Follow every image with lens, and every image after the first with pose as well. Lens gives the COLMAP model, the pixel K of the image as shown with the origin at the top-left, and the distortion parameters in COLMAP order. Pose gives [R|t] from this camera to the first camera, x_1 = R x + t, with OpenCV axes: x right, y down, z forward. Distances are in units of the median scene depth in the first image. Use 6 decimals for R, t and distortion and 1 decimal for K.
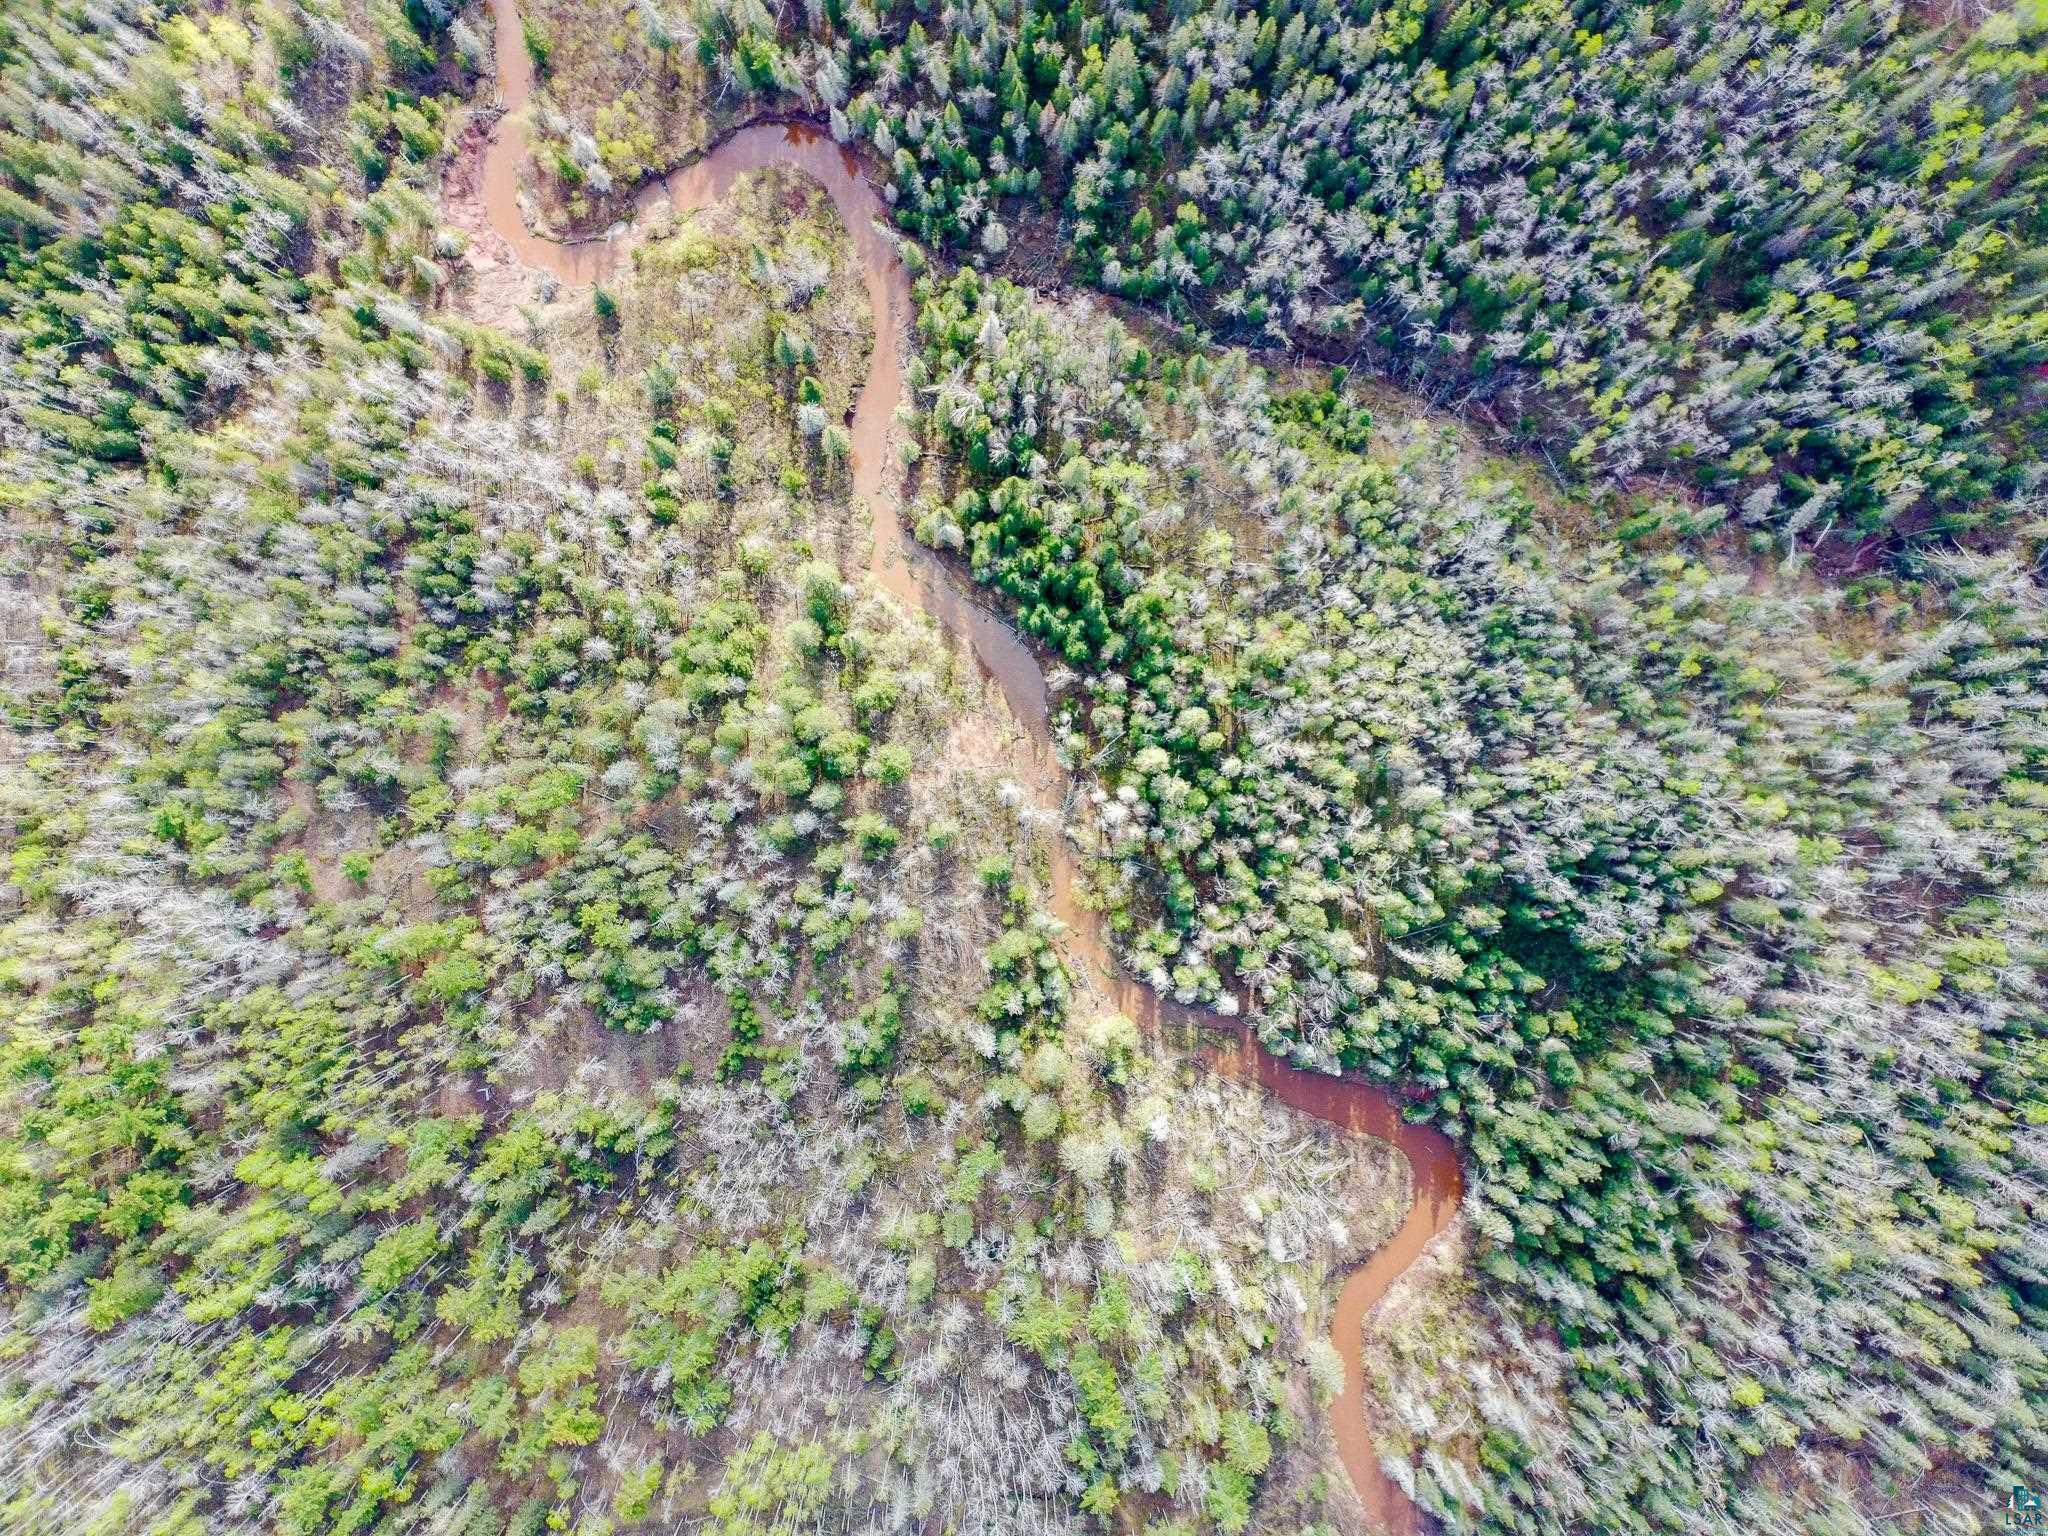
lens RADIAL K [[1439.6, 0, 1024.0], [0, 1439.6, 768.9], [0, 0, 1]] dist [-0.003891, -0.001468]
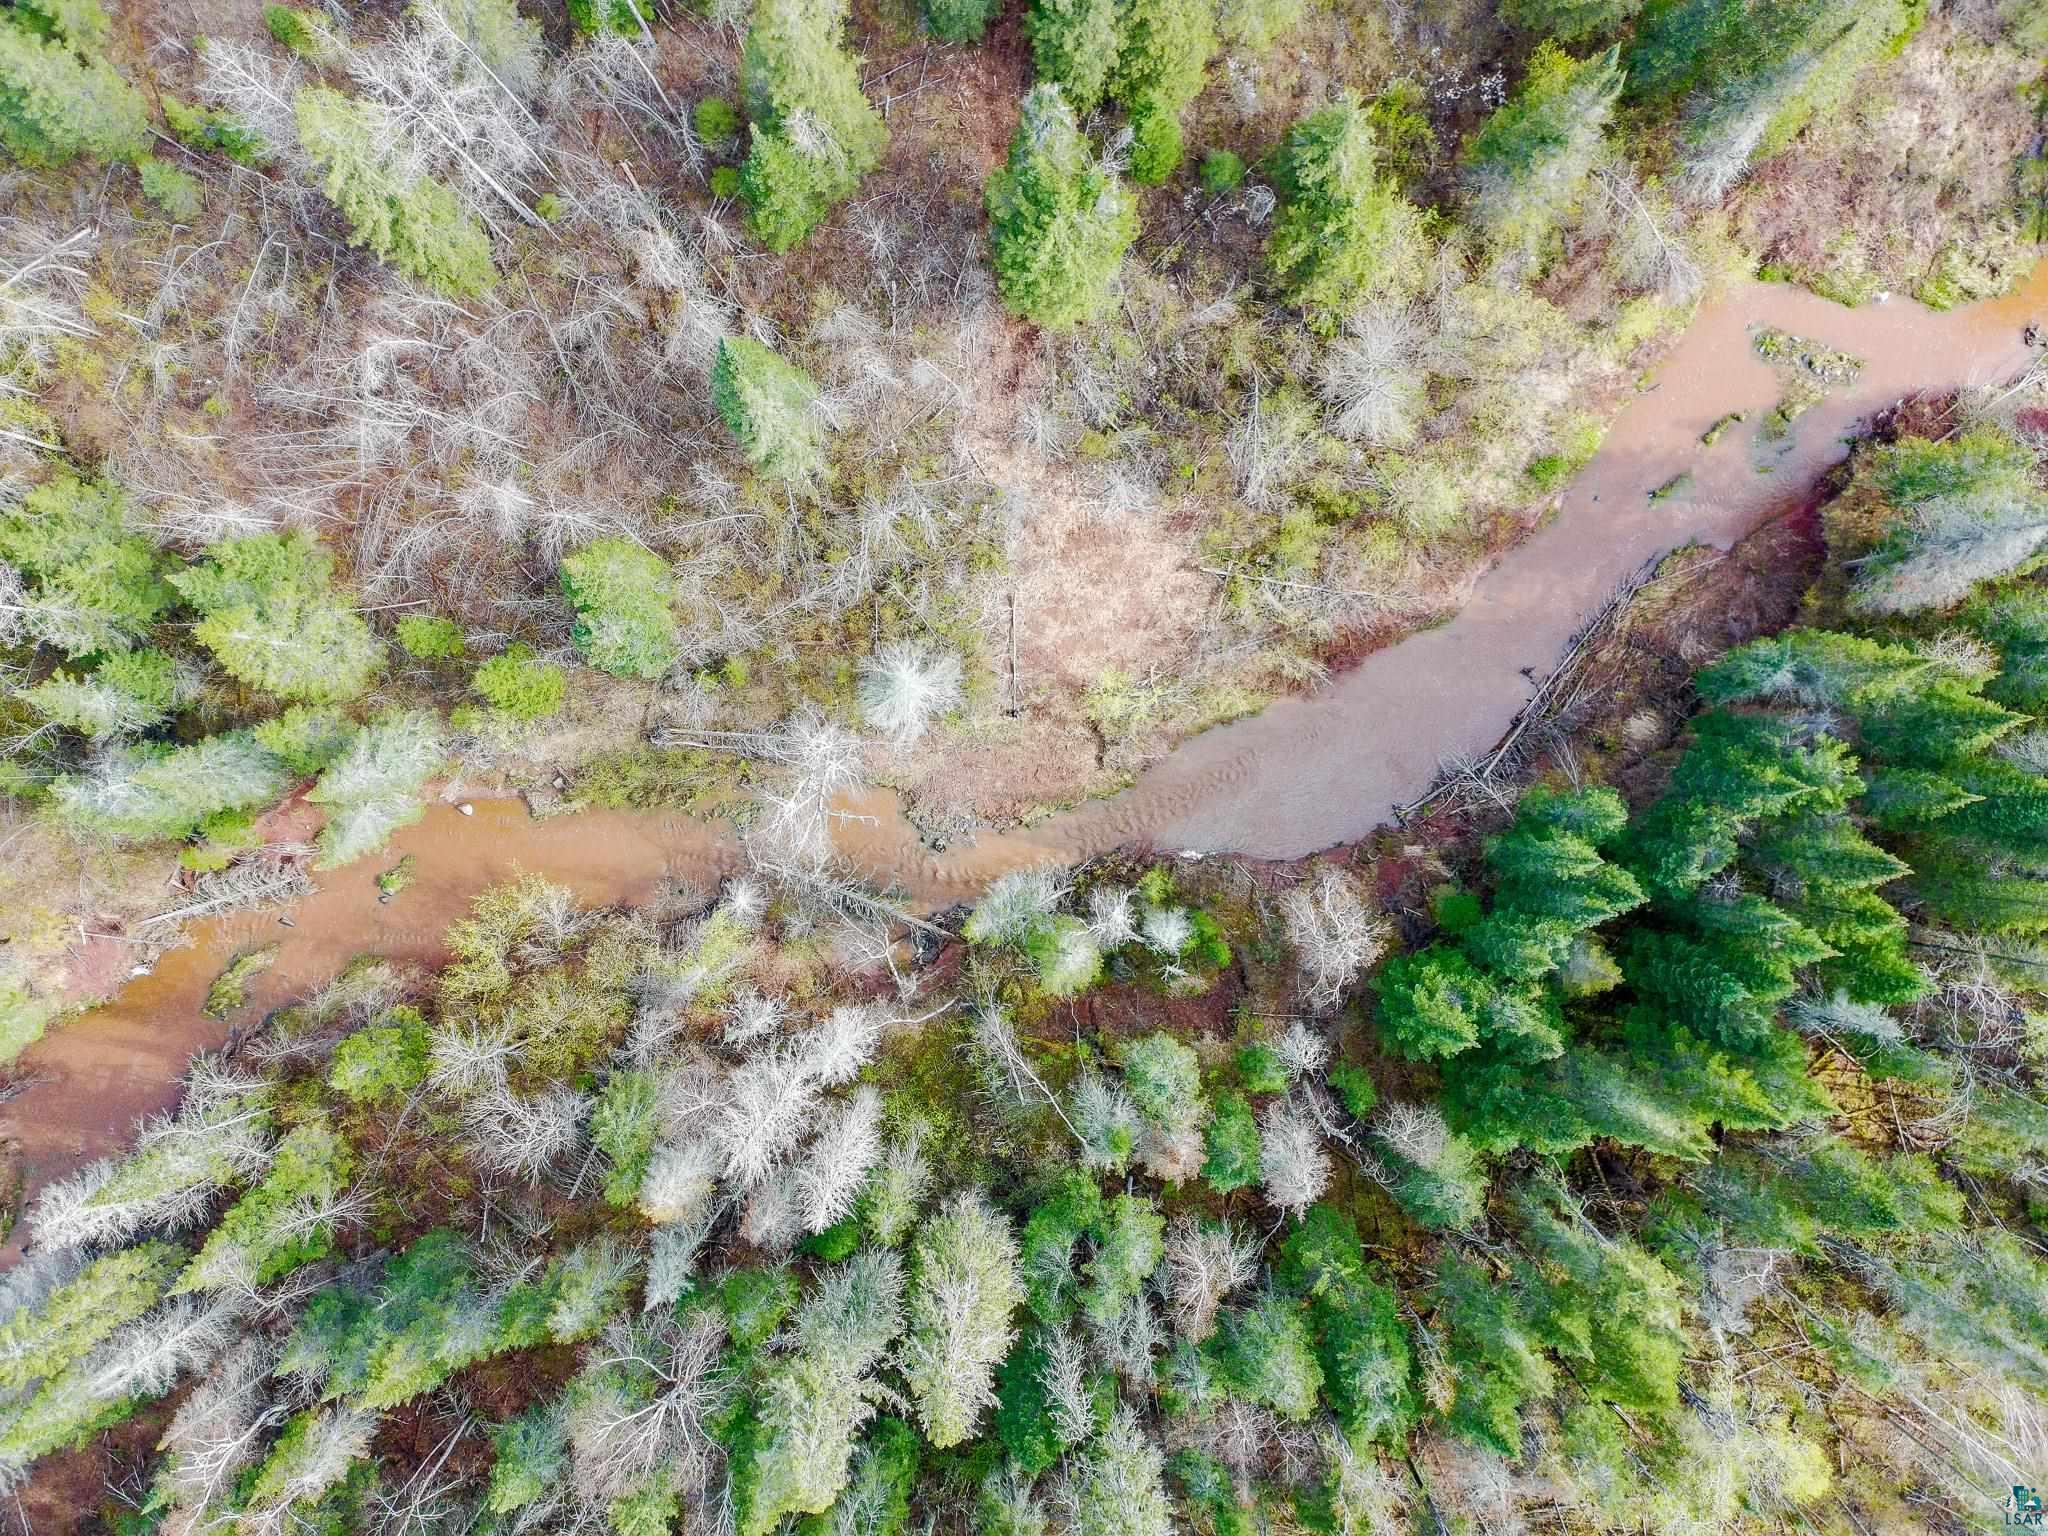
lens RADIAL K [[1439.6, 0, 1028.1], [0, 1439.6, 766.2], [0, 0, 1]] dist [-0.003891, -0.001468]
pose [[-0.105142, 0.994197, -0.022755, 0.007349], [-0.994451, -0.105195, -0.001136, -0.006916], [-0.003524, 0.022510, 0.999740, 0.747675]]
